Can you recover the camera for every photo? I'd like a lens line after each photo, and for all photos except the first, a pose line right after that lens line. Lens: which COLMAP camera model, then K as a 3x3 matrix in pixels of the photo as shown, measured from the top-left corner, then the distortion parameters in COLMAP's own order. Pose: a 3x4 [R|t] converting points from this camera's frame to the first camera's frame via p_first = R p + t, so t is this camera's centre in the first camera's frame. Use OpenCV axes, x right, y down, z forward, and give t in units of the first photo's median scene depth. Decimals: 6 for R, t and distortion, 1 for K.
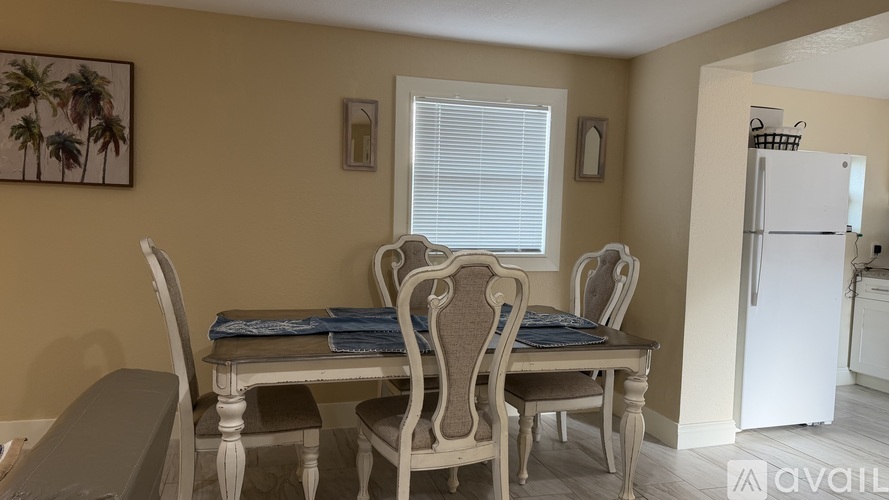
lens RADIAL K [[682.7, 0, 444.2], [0, 682.7, 252.7], [0, 0, 1]] dist [0.027903, -0.012259]
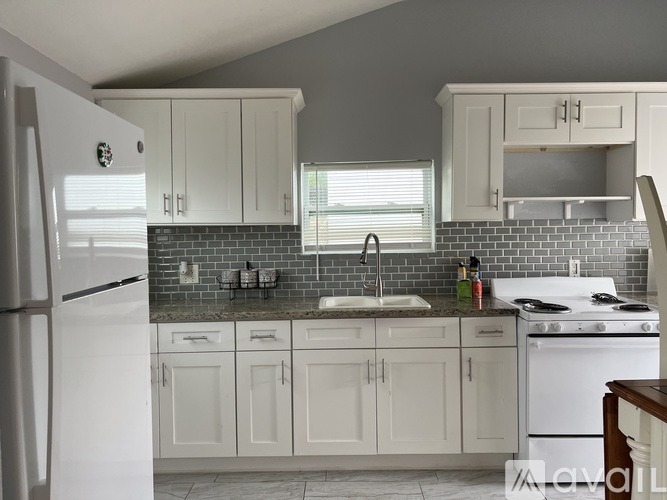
lens RADIAL K [[509.2, 0, 332.9], [0, 509.2, 250.9], [0, 0, 1]] dist [0.014834, 0.003664]
pose [[0.304431, -0.064923, 0.950319, 0.313023], [0.078577, 0.995986, 0.042871, -0.062960], [-0.949288, 0.061622, 0.308310, 0.899245]]
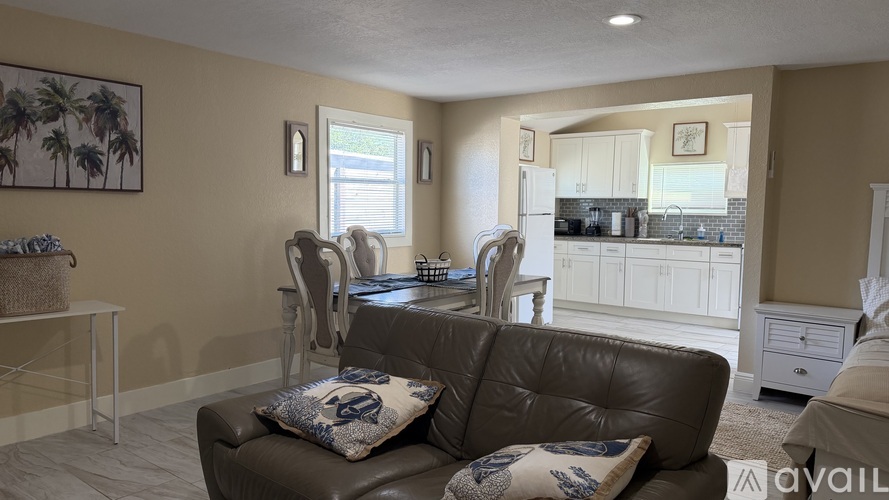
lens RADIAL K [[635.4, 0, 443.9], [0, 635.4, 248.4], [0, 0, 1]] dist [0.003095, 0.004490]
pose [[0.816371, -0.060263, 0.574376, -0.683412], [0.048959, 0.998182, 0.035142, -0.013261], [-0.575449, -0.000568, 0.817837, -0.184789]]
